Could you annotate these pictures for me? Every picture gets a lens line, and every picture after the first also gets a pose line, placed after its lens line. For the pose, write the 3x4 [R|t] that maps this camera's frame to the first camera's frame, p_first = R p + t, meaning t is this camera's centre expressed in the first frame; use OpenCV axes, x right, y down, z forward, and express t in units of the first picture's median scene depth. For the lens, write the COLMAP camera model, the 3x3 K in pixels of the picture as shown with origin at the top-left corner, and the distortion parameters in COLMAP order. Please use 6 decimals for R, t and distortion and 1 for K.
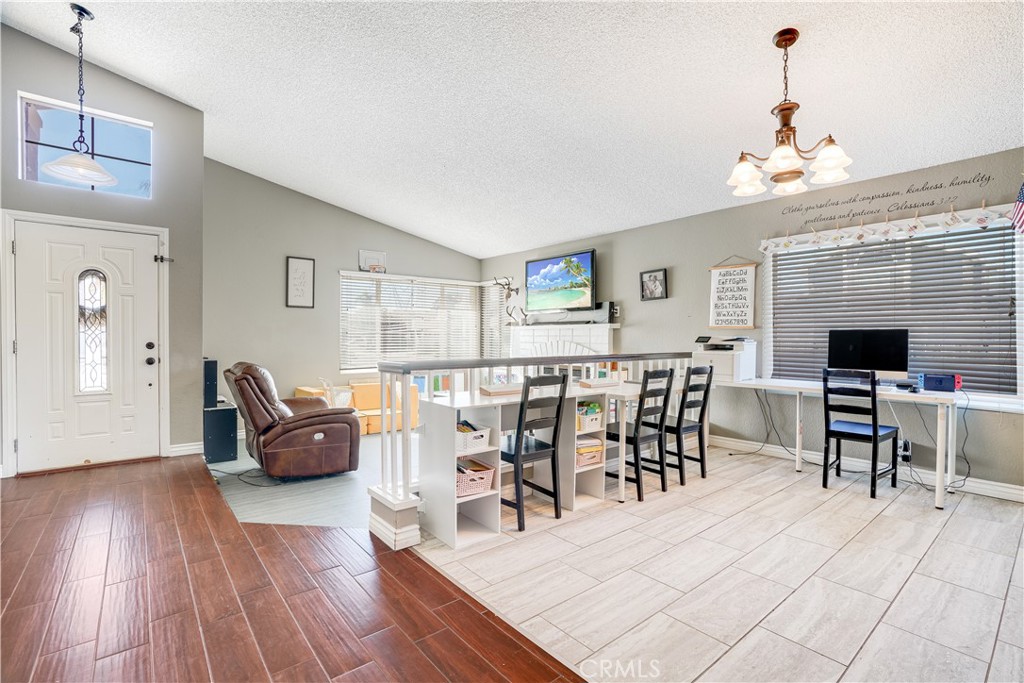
lens RADIAL K [[474.9, 0, 519.4], [0, 474.9, 335.9], [0, 0, 1]] dist [-0.058590, 0.026025]
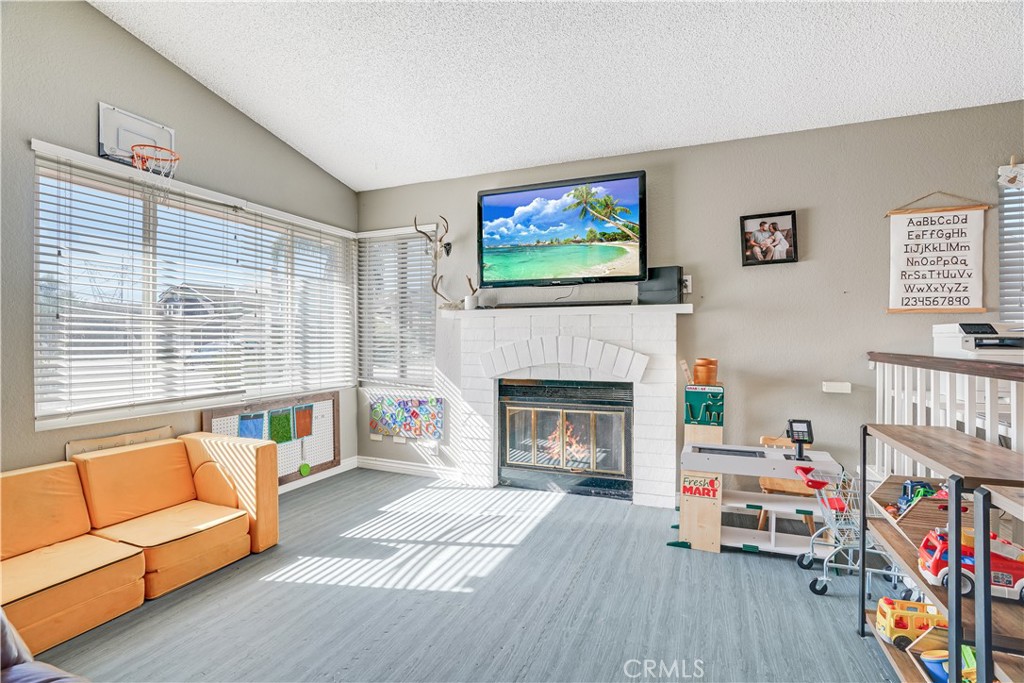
lens RADIAL K [[474.9, 0, 519.4], [0, 474.9, 335.9], [0, 0, 1]] dist [-0.058590, 0.026025]
pose [[0.879815, -0.001107, 0.475315, -0.334464], [0.001842, 0.999998, -0.001081, 0.016164], [-0.475313, 0.001826, 0.879815, 0.807146]]
